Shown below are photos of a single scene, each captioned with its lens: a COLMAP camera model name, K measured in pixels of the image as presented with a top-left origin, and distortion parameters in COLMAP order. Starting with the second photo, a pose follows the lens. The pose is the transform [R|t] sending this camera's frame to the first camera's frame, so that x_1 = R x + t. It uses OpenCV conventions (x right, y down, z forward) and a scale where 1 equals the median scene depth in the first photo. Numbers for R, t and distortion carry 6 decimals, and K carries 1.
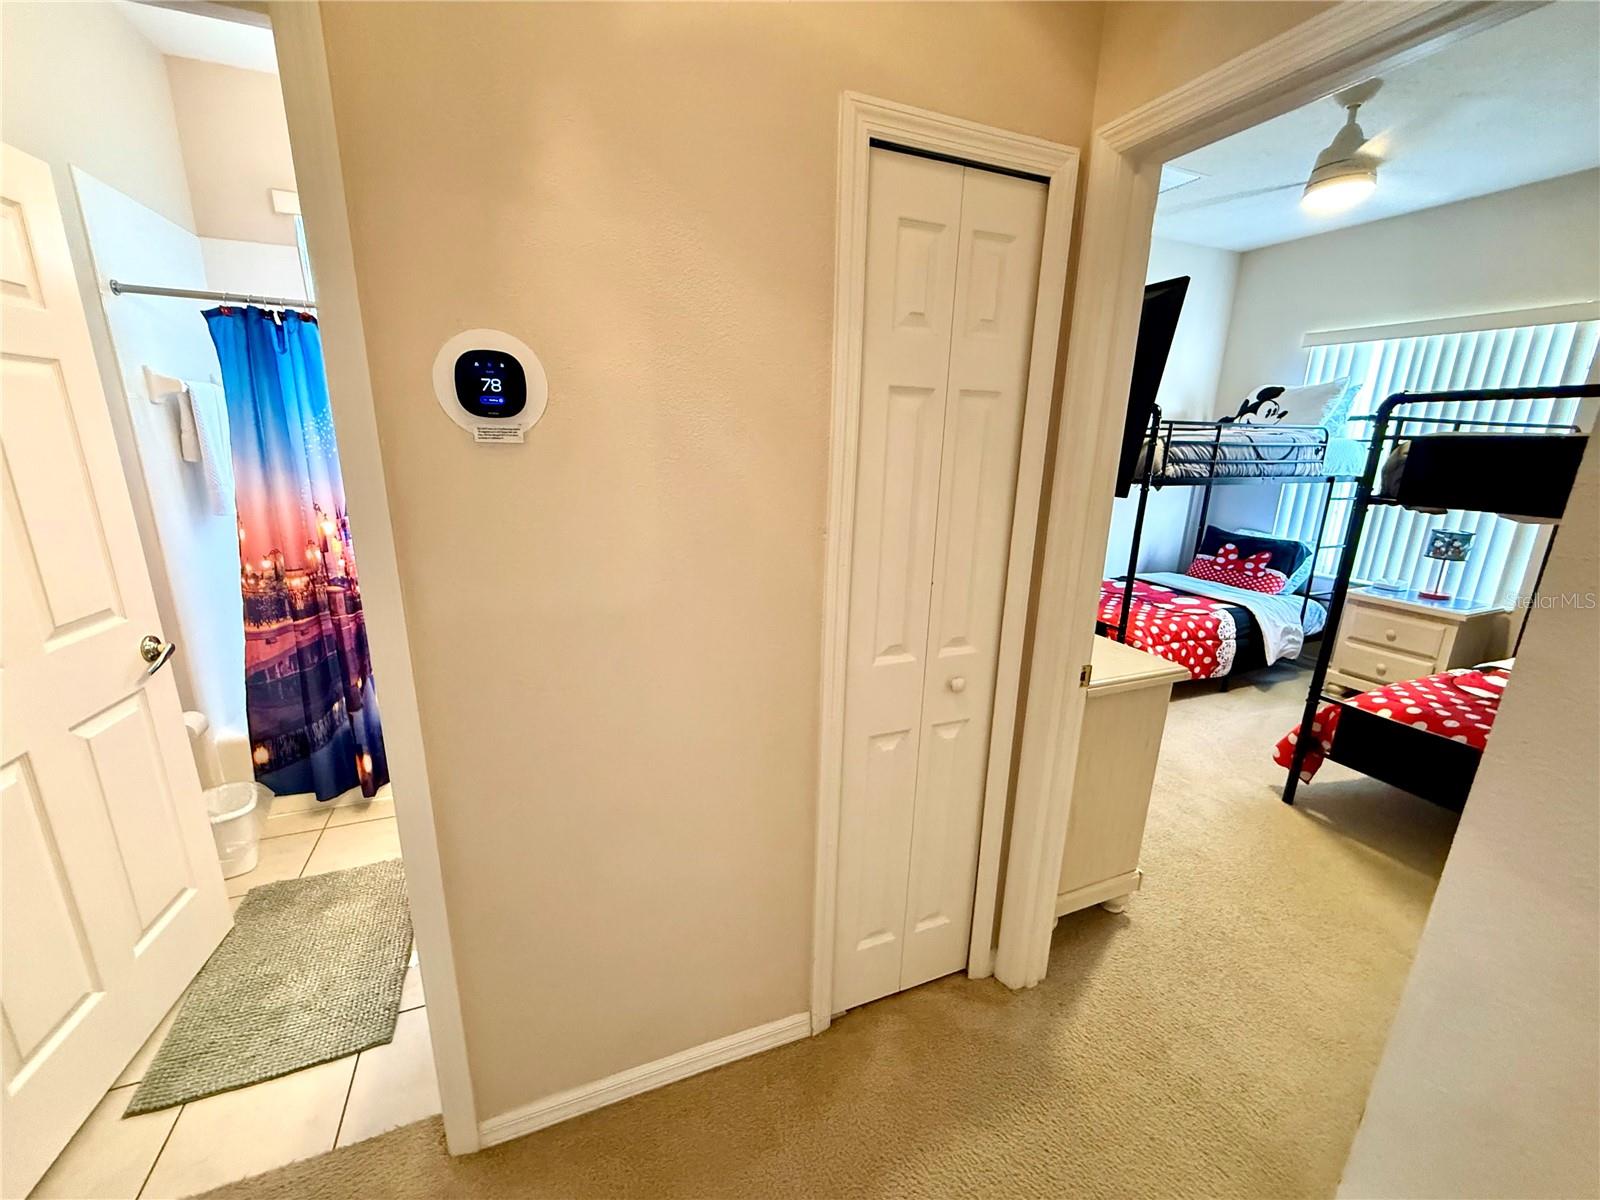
lens RADIAL K [[638.3, 0, 793.4], [0, 638.3, 599.3], [0, 0, 1]] dist [-0.000166, 0.000170]
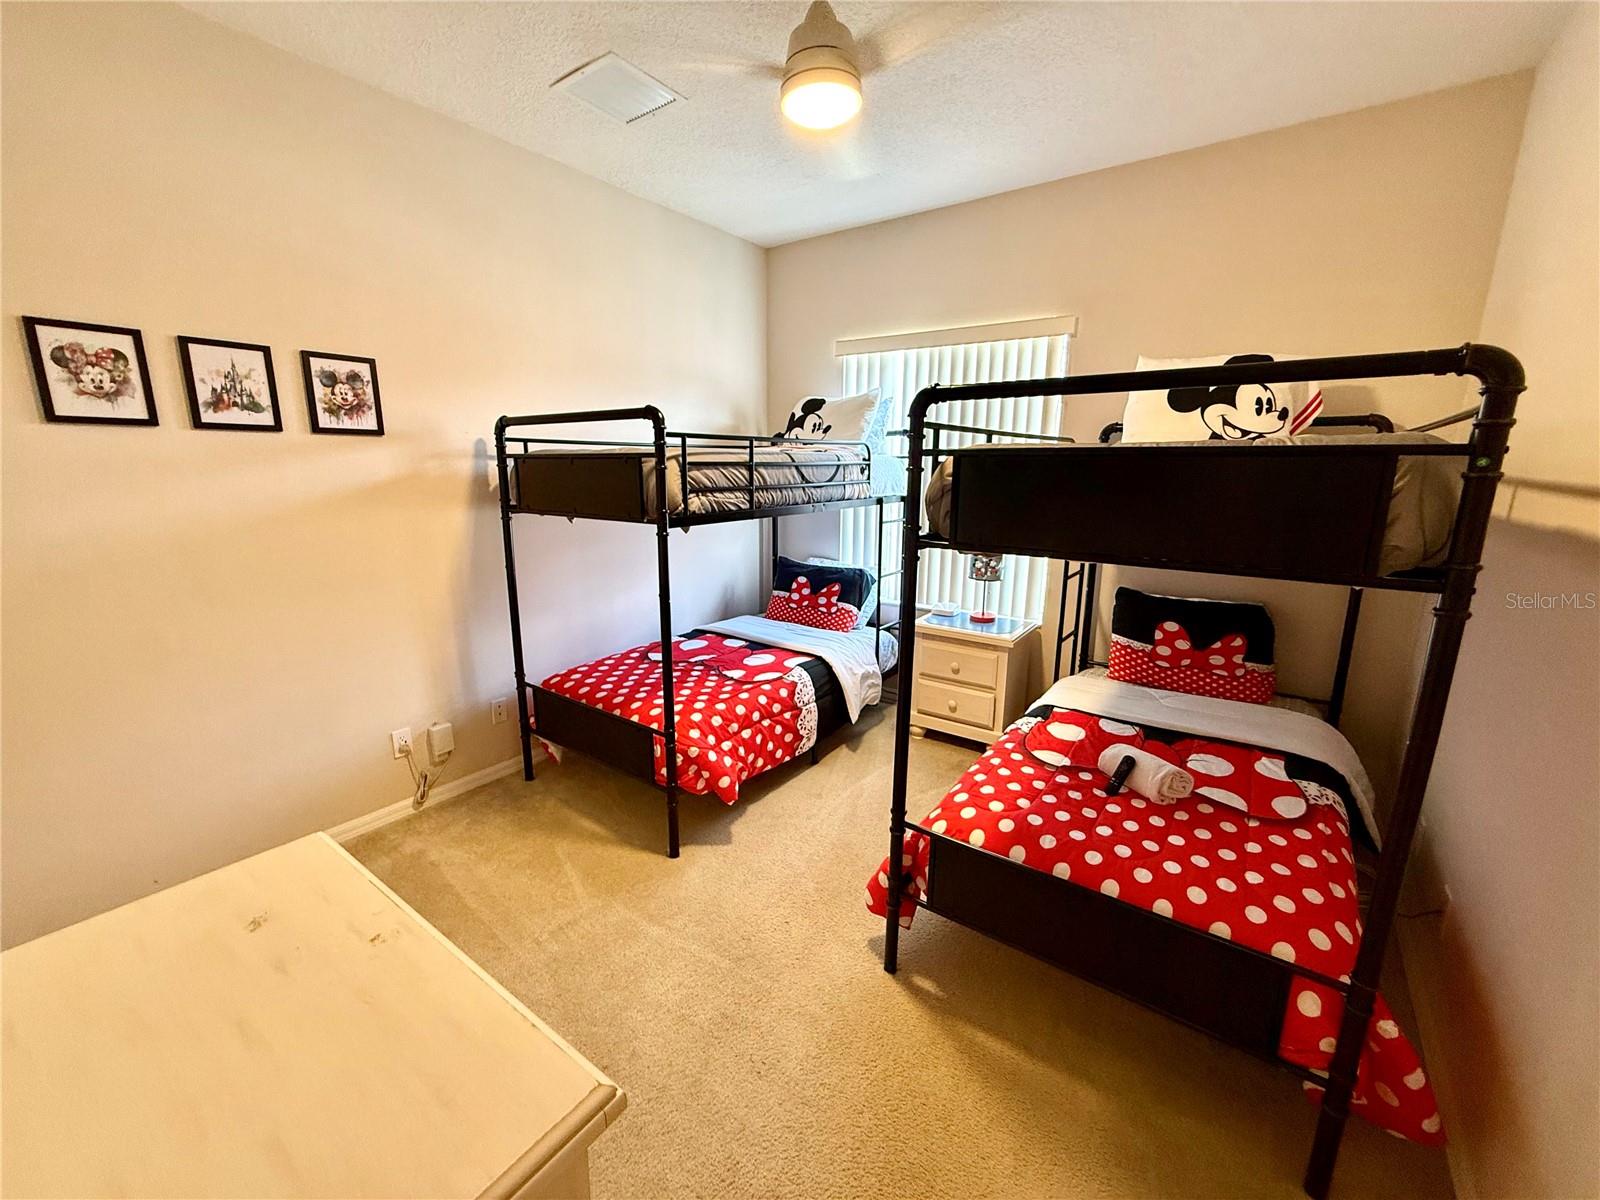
lens RADIAL K [[638.3, 0, 793.4], [0, 638.3, 599.3], [0, 0, 1]] dist [-0.000166, 0.000170]
pose [[0.853750, -0.127103, 0.504932, 0.278336], [0.143554, 0.989622, 0.006387, -0.076787], [-0.500503, 0.067032, 0.863136, 0.307783]]
